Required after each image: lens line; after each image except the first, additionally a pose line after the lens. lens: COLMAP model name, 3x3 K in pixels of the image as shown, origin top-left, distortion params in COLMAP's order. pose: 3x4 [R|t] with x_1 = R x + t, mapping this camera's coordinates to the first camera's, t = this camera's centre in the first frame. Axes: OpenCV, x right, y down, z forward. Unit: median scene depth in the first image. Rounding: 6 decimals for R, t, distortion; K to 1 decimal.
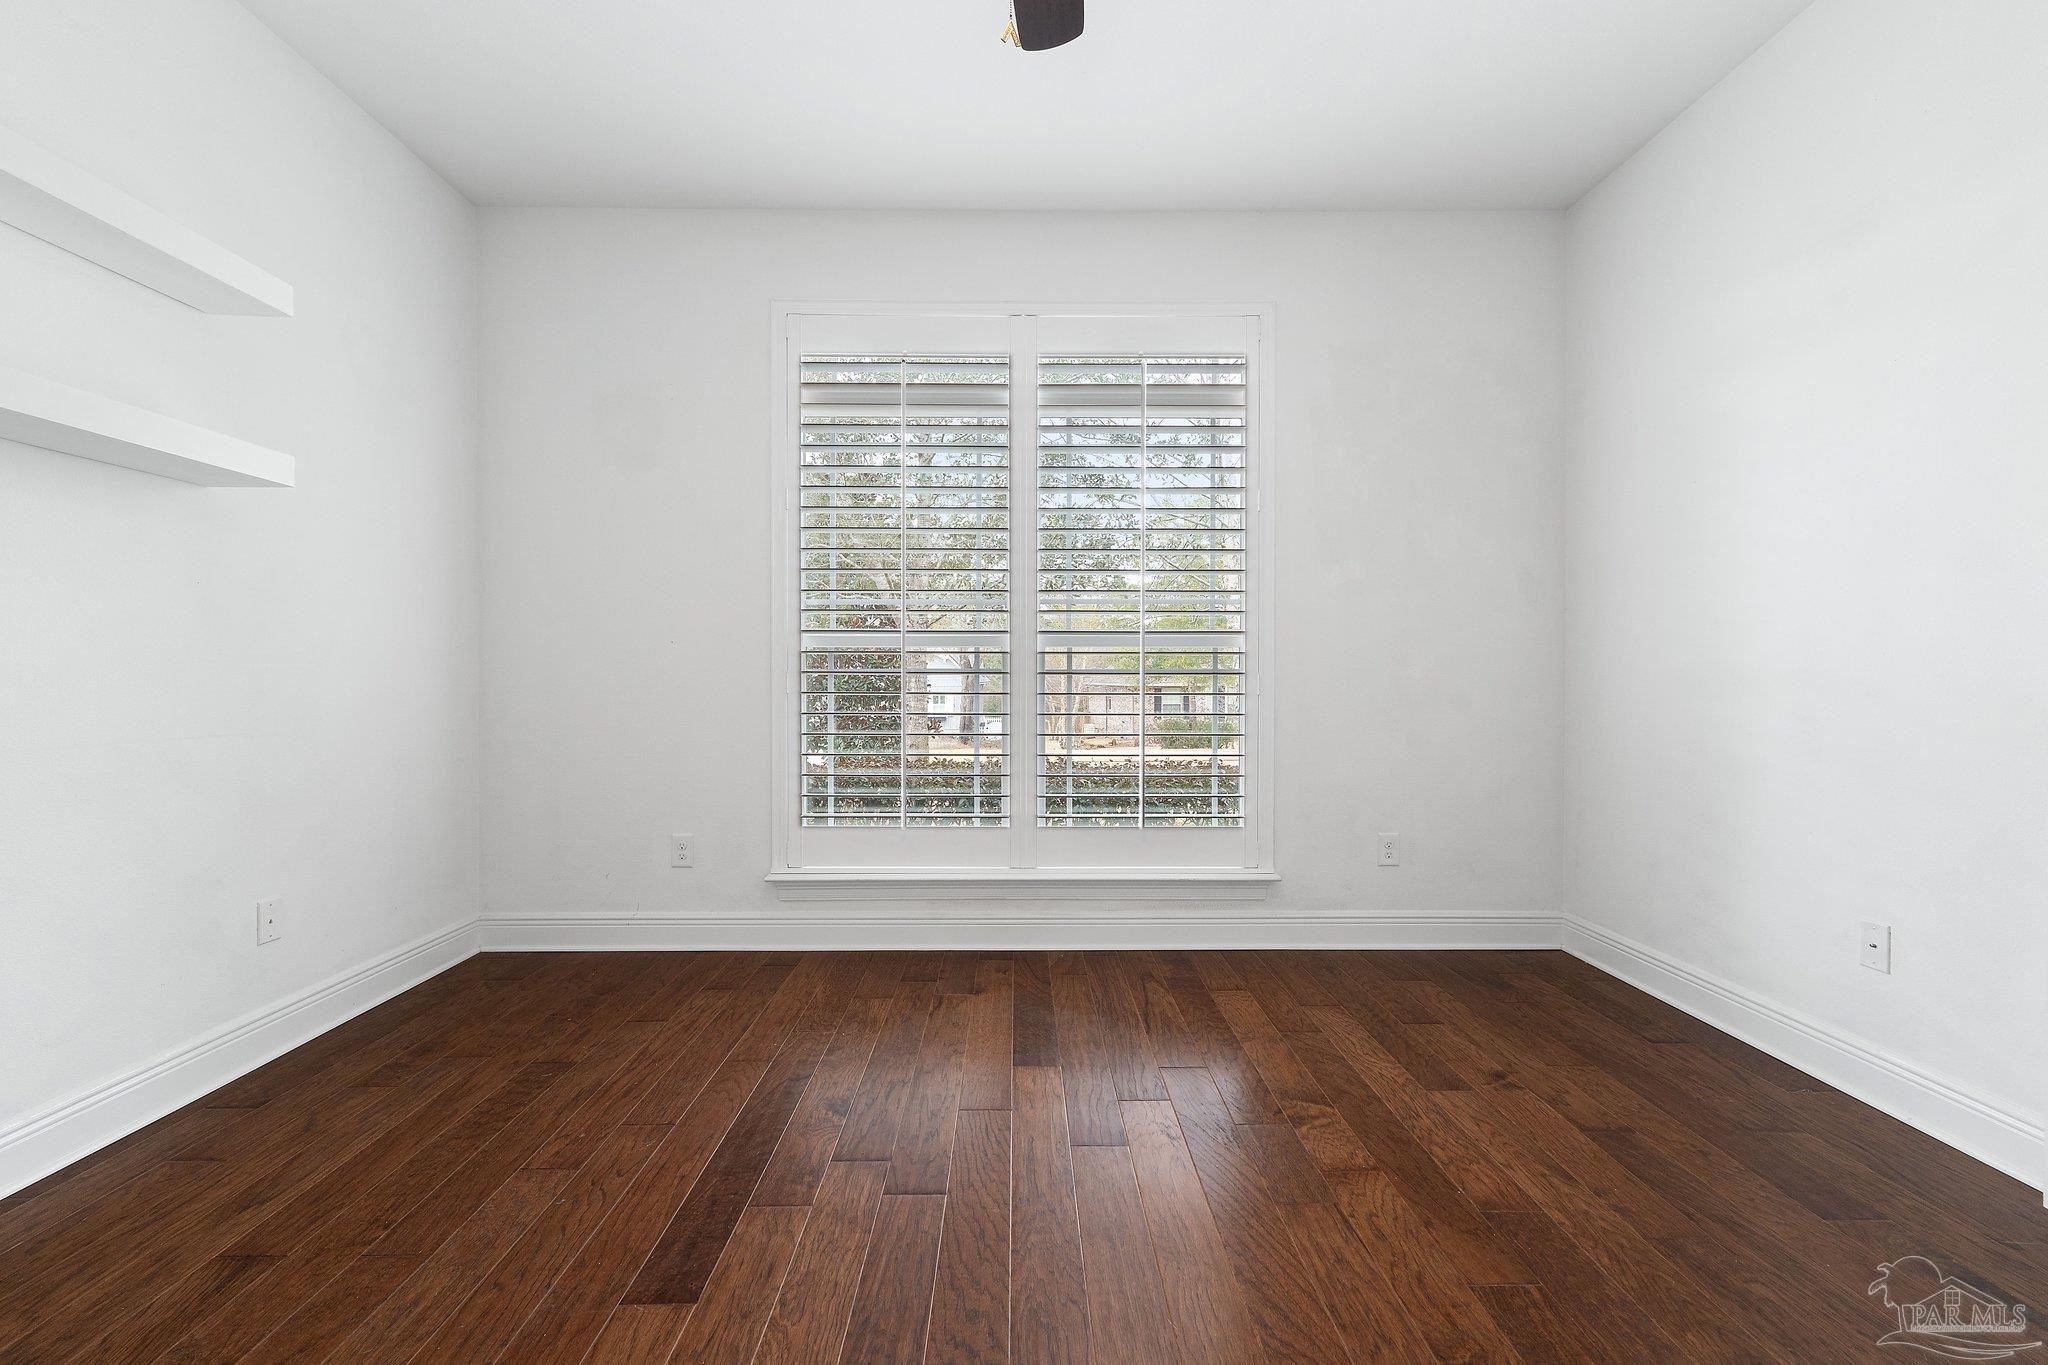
lens RADIAL K [[856.3, 0, 1024.8], [0, 856.3, 680.9], [0, 0, 1]] dist [0.005263, -0.000052]
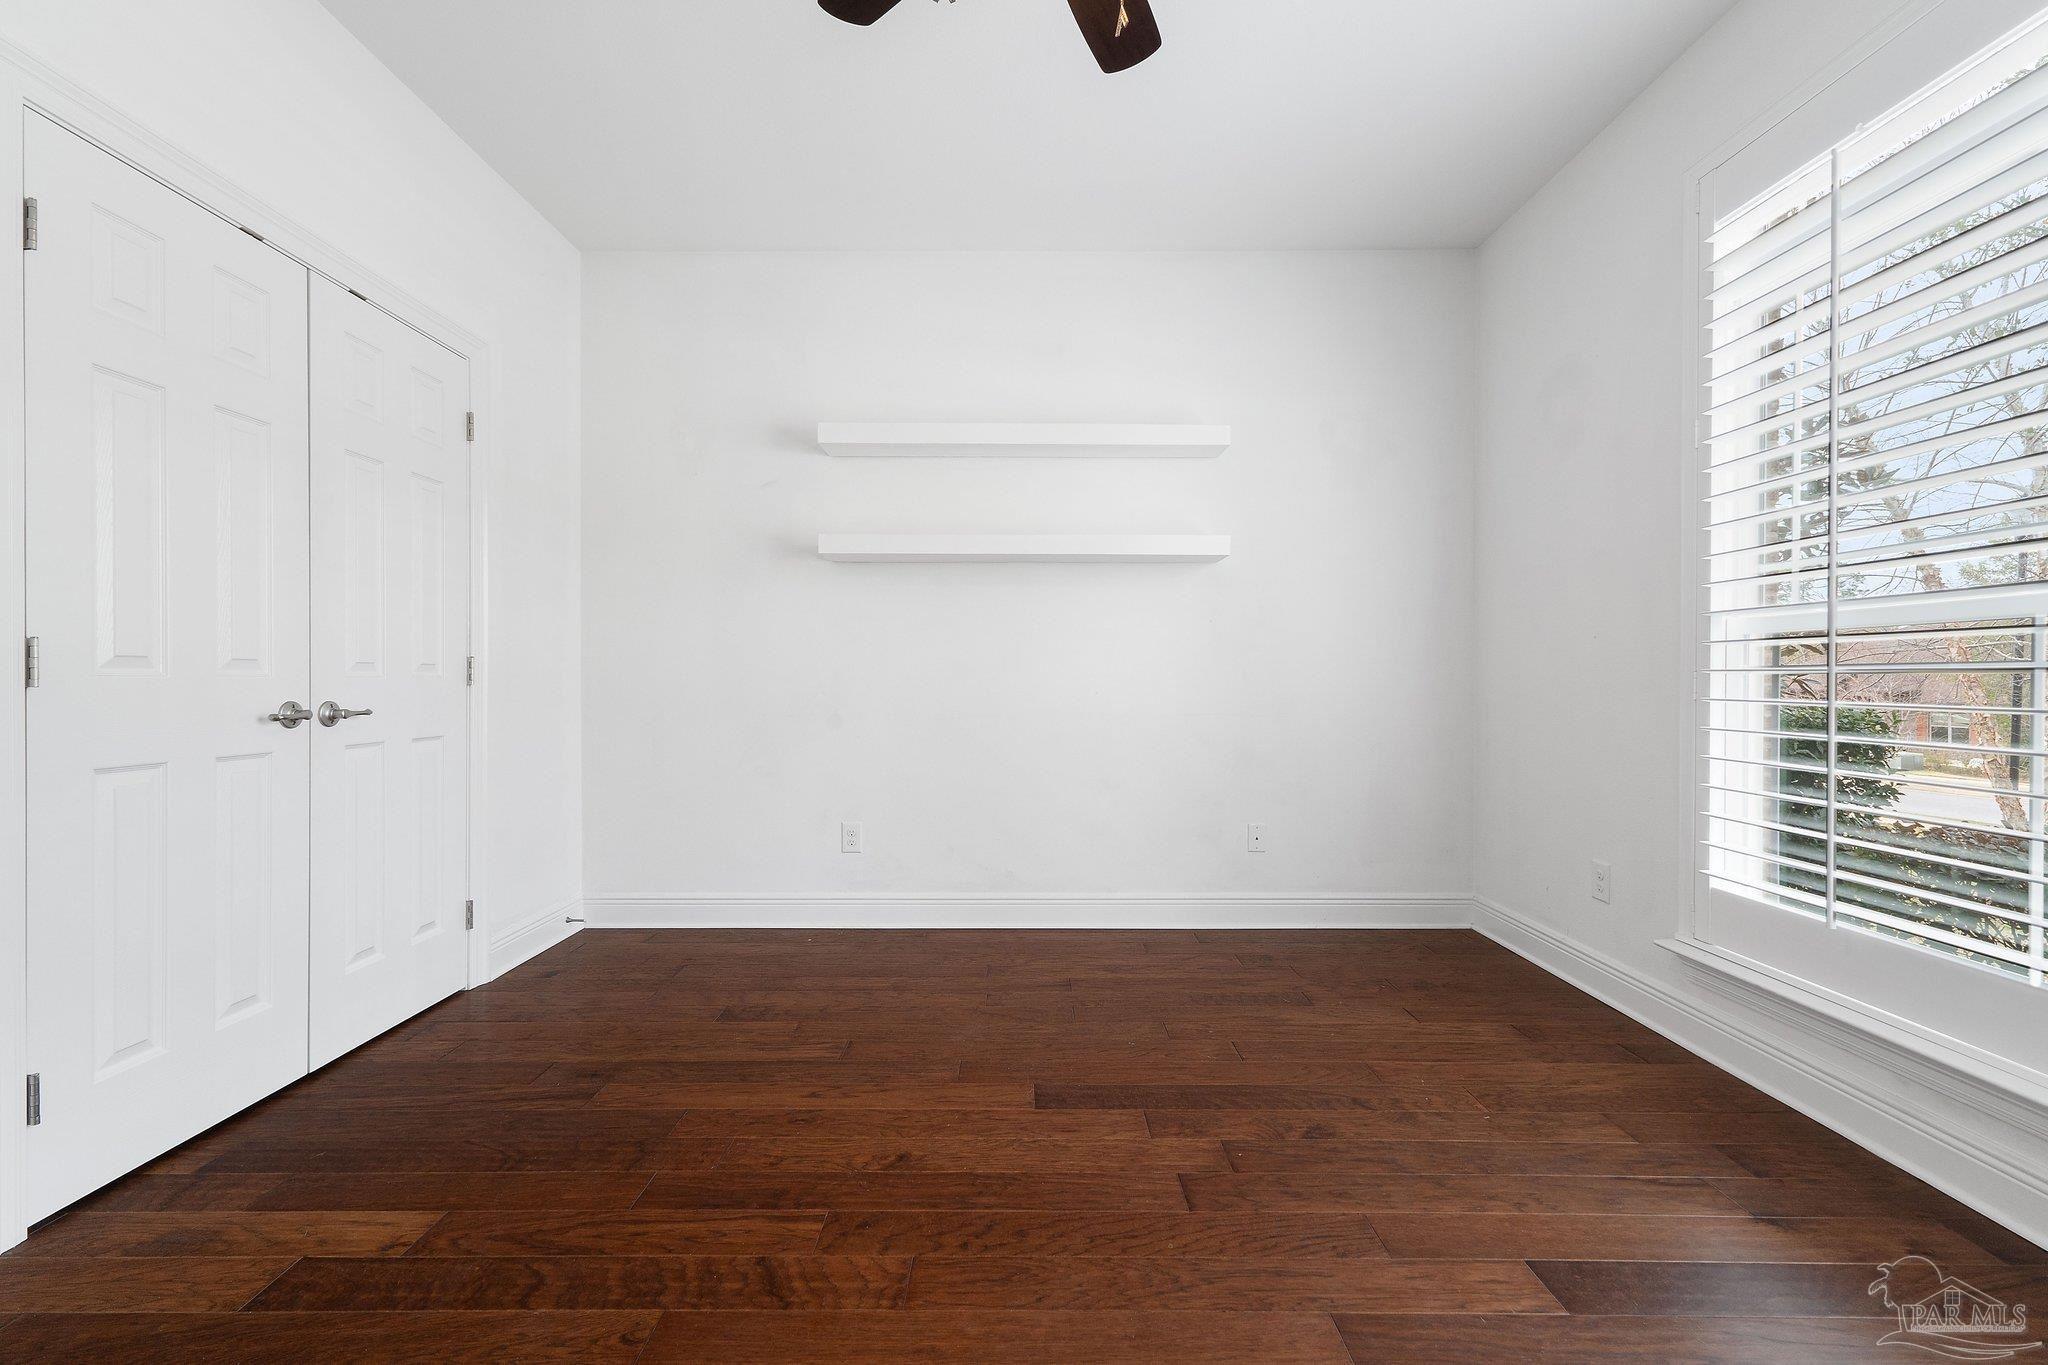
lens RADIAL K [[856.3, 0, 1022.5], [0, 856.3, 681.2], [0, 0, 1]] dist [0.005263, -0.000052]
pose [[-0.021884, 0.003259, -0.999755, 0.717167], [-0.001089, 0.999994, 0.003283, -0.006202], [0.999760, 0.001160, -0.021880, 0.672902]]
